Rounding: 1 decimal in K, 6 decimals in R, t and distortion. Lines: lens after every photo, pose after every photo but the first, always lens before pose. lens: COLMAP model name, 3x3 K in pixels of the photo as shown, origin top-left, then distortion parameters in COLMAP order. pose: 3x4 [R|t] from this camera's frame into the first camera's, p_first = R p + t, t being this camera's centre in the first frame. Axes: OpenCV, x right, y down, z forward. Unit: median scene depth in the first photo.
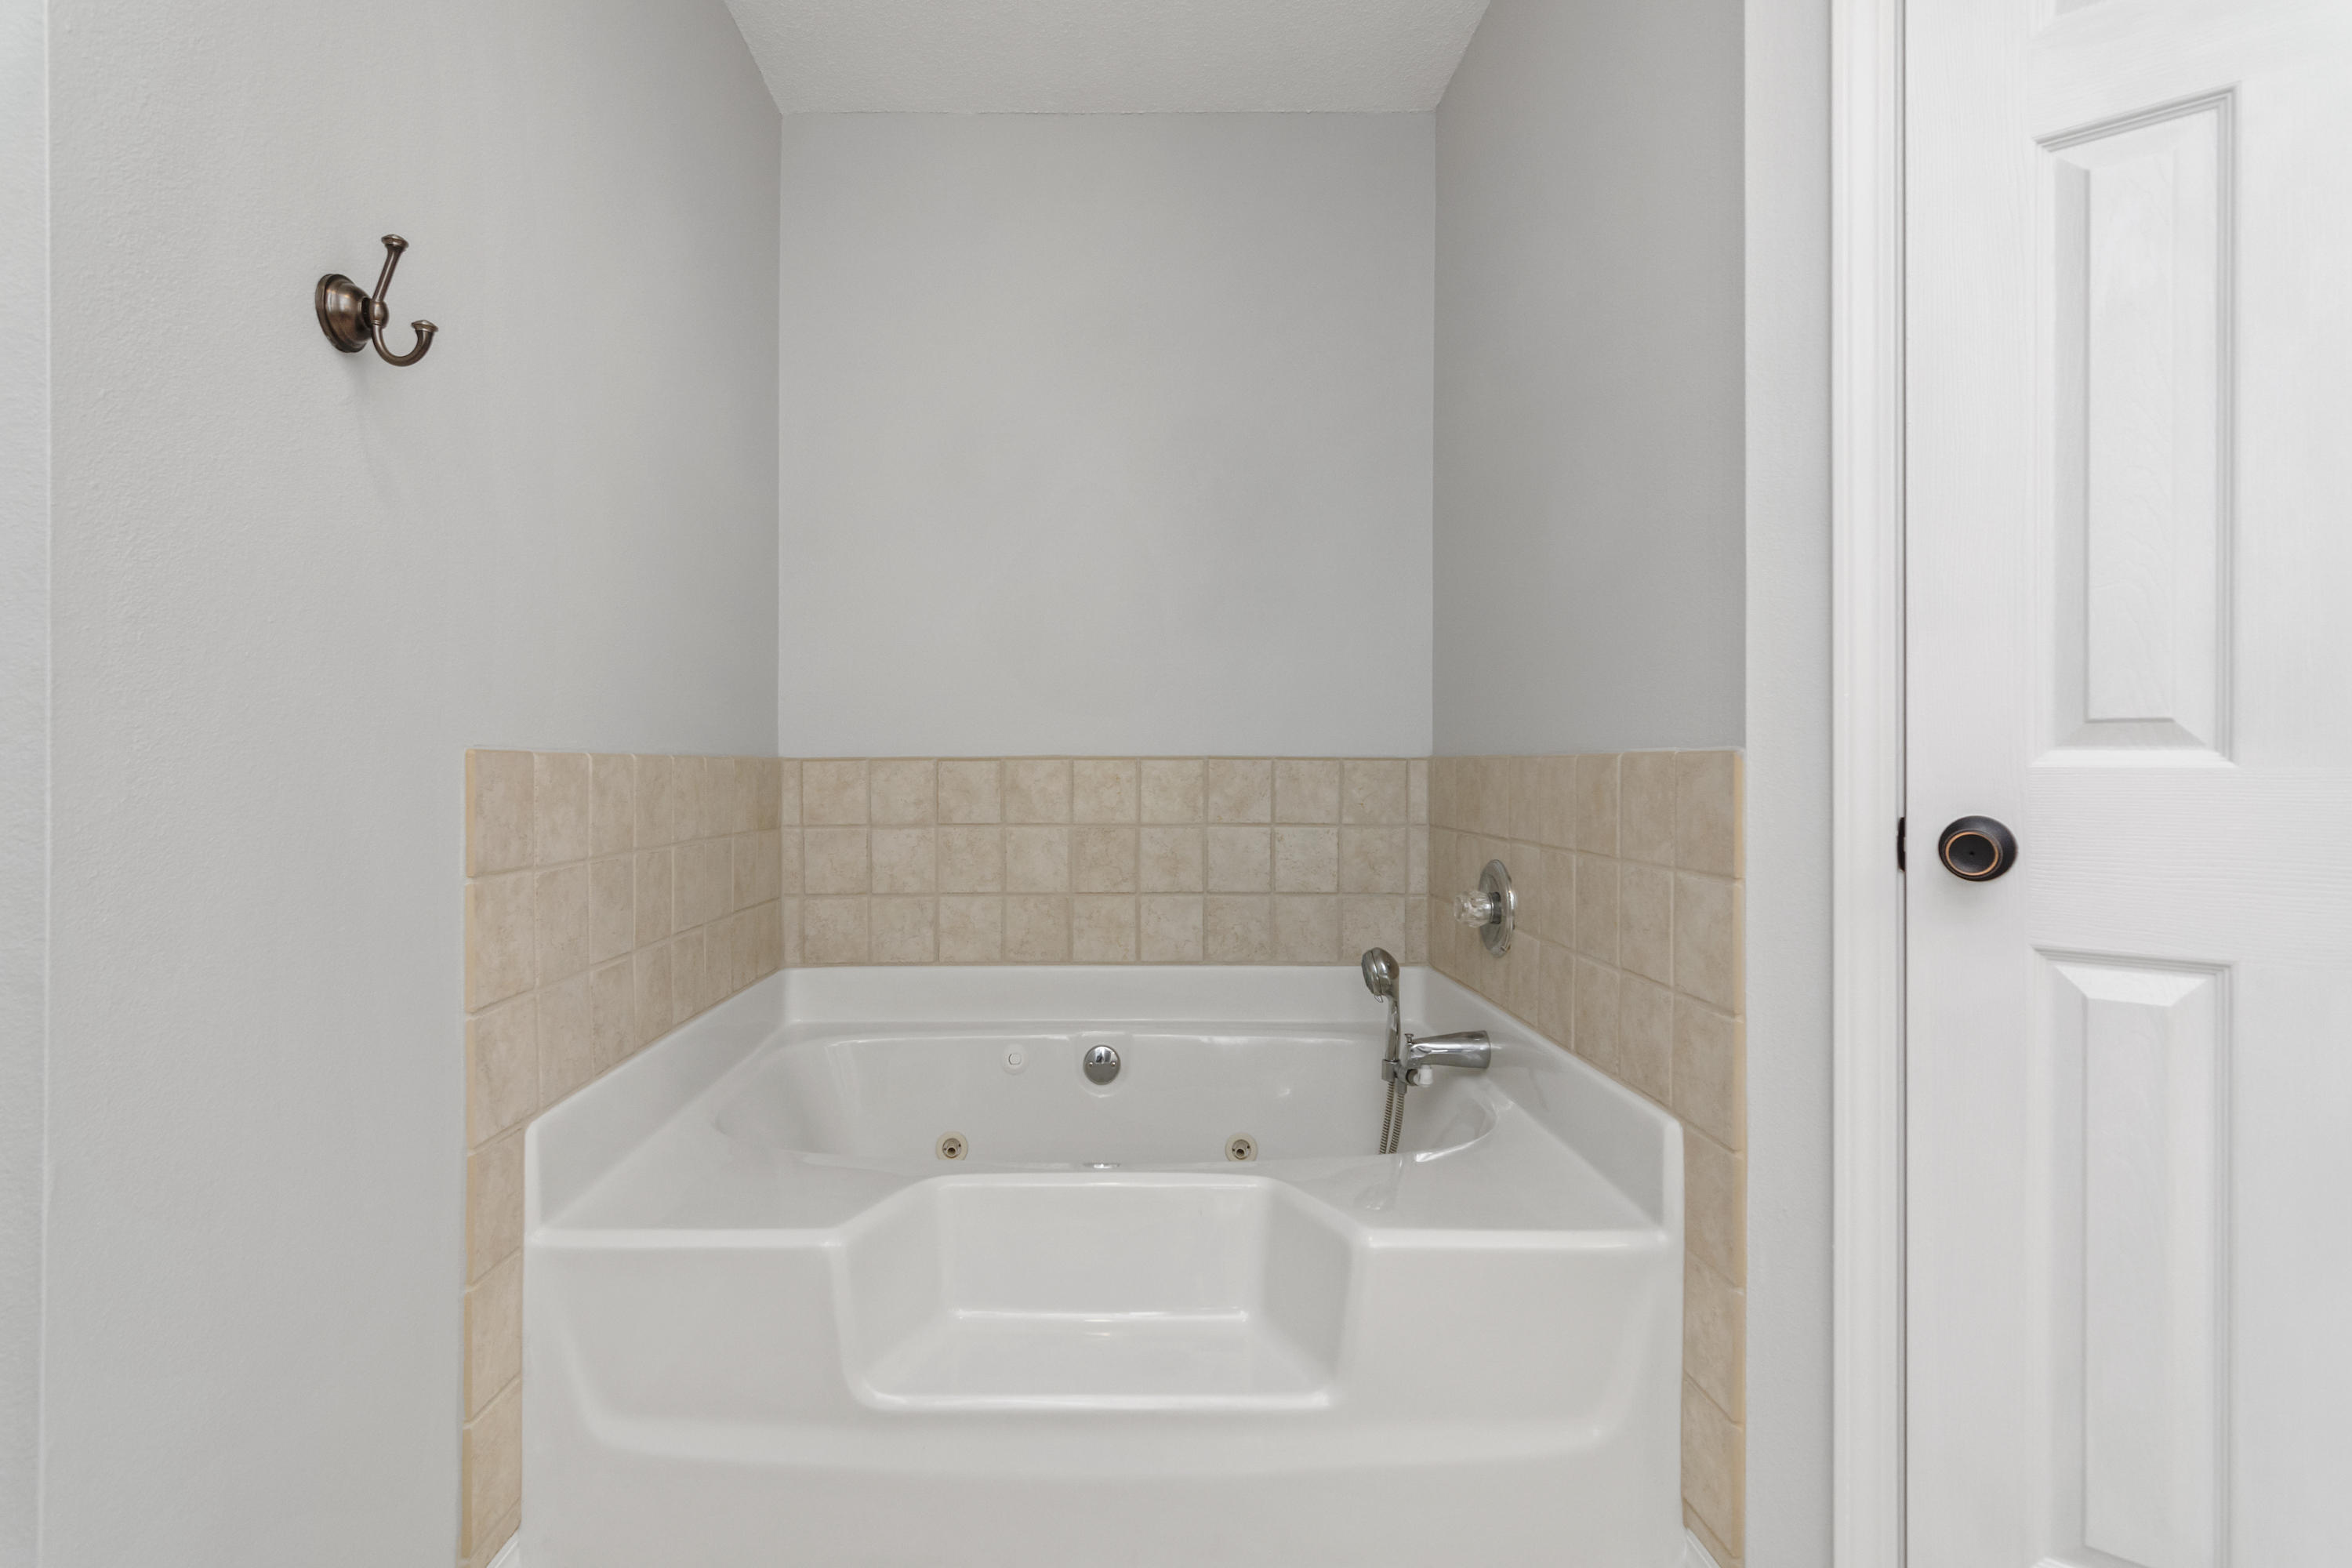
lens RADIAL K [[1147.2, 0, 1083.8], [0, 1147.2, 750.1], [0, 0, 1]] dist [0.000815, 0.000031]
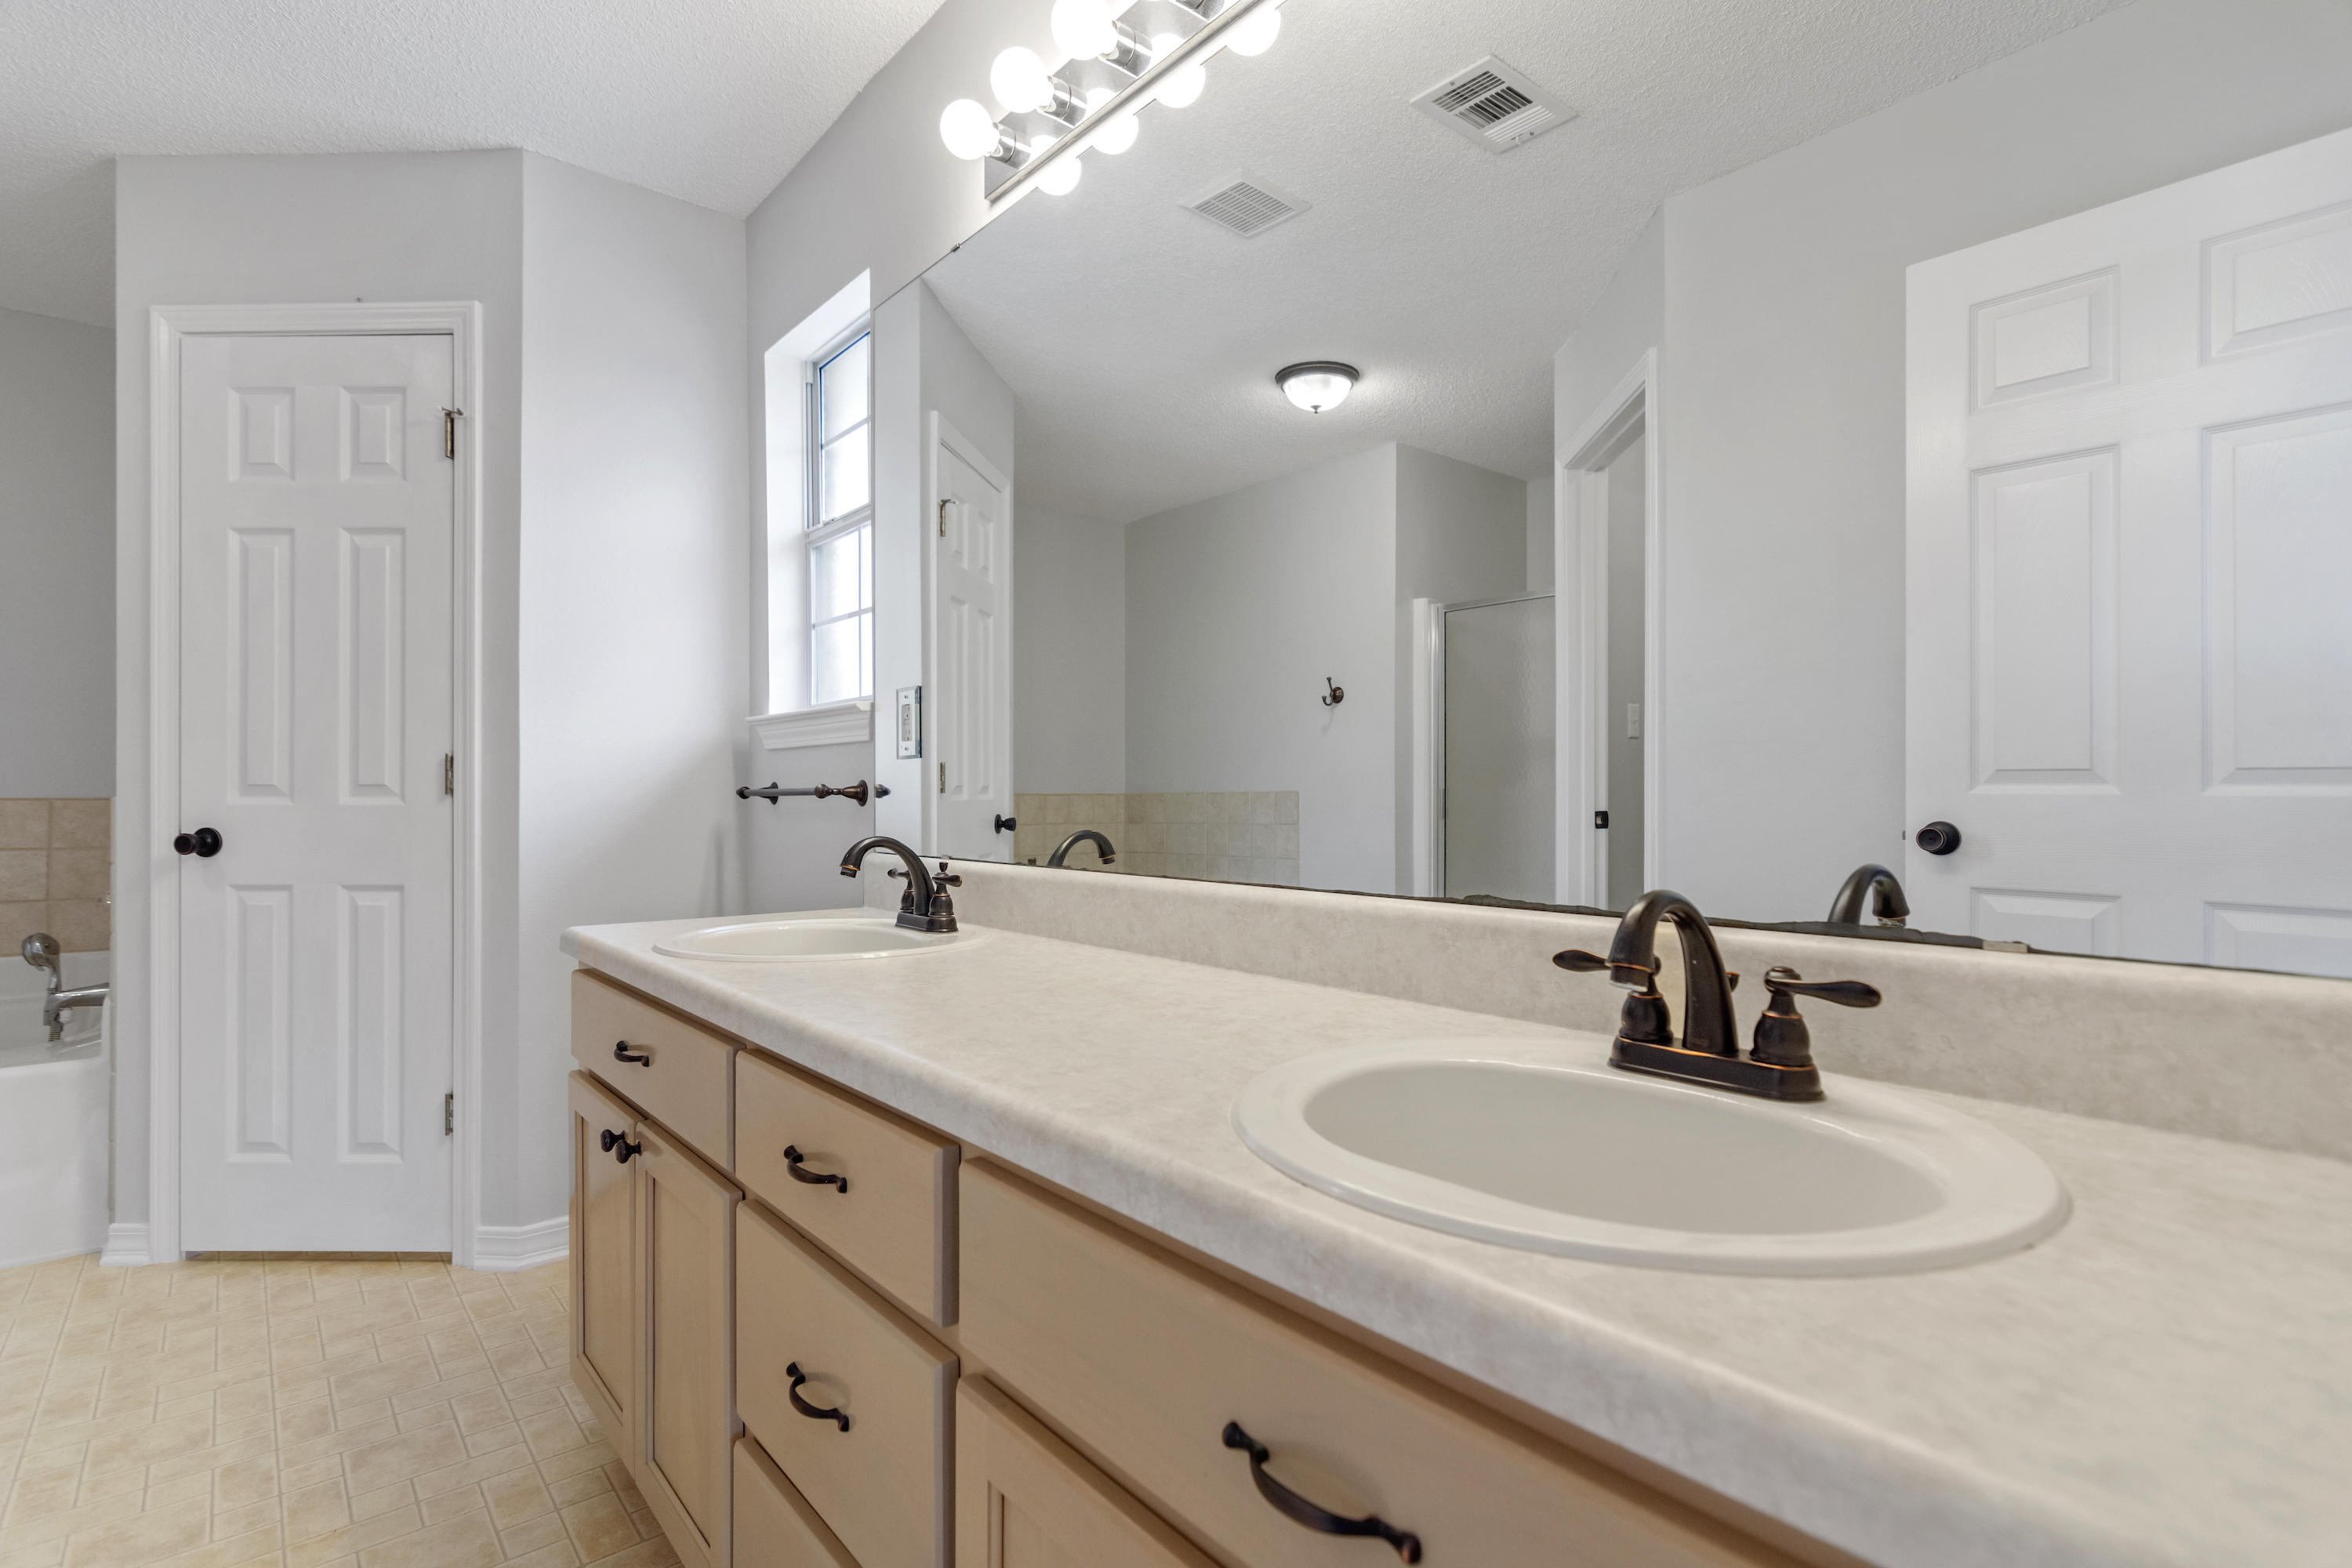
lens RADIAL K [[1113.6, 0, 1176.0], [0, 1113.6, 784.0], [0, 0, 1]] dist [0.001110, 0.000854]
pose [[0.751225, 0.005655, 0.660022, 0.355586], [-0.005339, 0.999983, -0.002492, -0.014130], [-0.660025, -0.001652, 0.751242, -0.850695]]
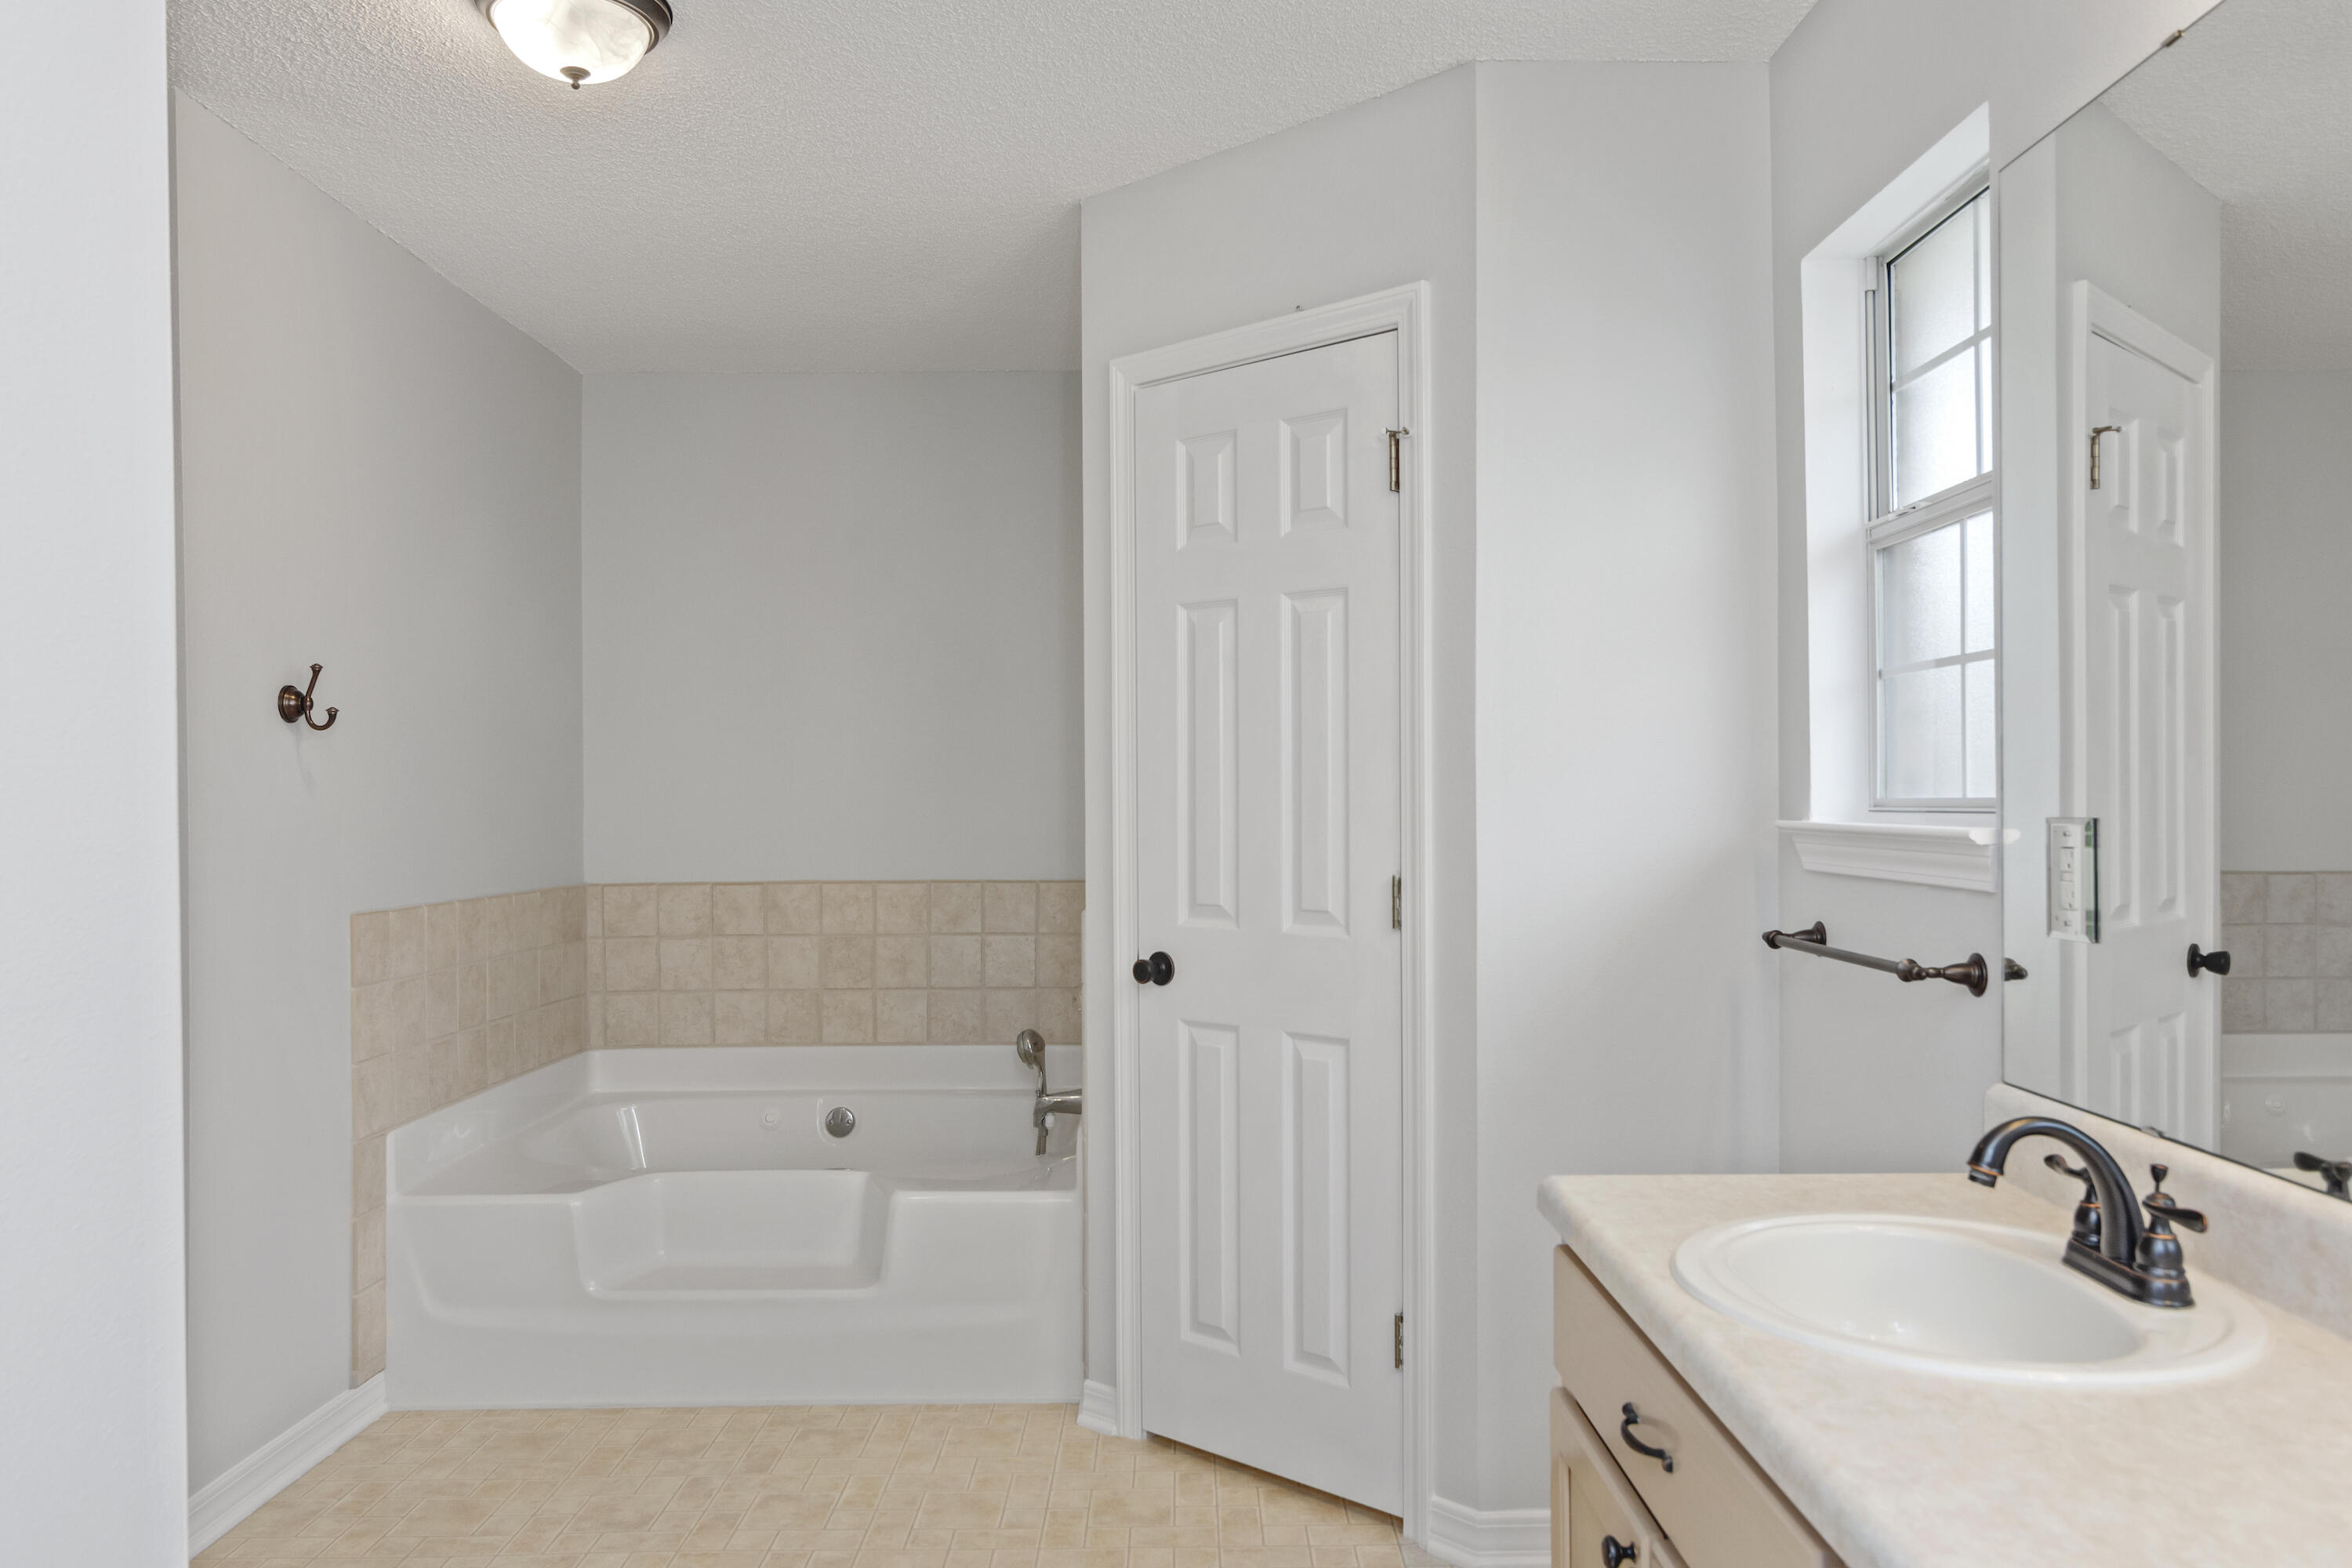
lens RADIAL K [[1581.3, 0, 1217.3], [0, 1581.3, 798.4], [0, 0, 1]] dist [-0.004686, 0.000979]
pose [[0.999177, -0.001560, 0.040521, 0.356986], [0.001055, 0.999921, 0.012495, -0.107336], [-0.040537, -0.012442, 0.999101, -0.759329]]
